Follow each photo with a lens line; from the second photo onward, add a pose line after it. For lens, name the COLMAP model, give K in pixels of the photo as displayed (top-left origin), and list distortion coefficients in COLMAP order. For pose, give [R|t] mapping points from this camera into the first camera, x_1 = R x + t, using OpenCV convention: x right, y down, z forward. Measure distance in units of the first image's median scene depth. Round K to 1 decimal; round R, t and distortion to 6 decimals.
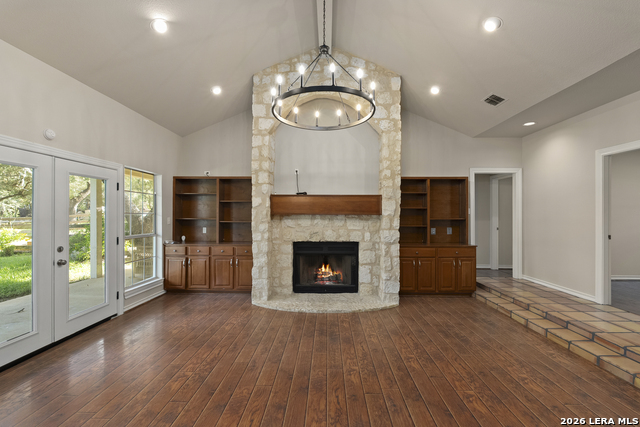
lens RADIAL K [[282.7, 0, 321.0], [0, 282.7, 212.7], [0, 0, 1]] dist [-0.003018, 0.000203]
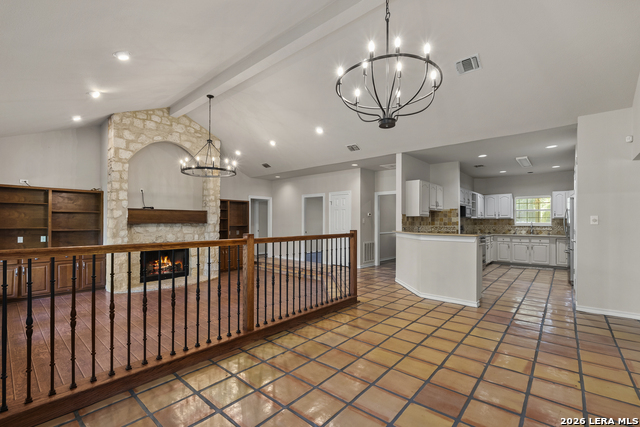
lens RADIAL K [[282.7, 0, 319.5], [0, 282.7, 214.5], [0, 0, 1]] dist [-0.003018, 0.000203]
pose [[0.646330, 0.015538, 0.762900, -0.576731], [-0.002540, 0.999831, -0.018212, -0.013684], [-0.763054, 0.009834, 0.646260, -0.500270]]
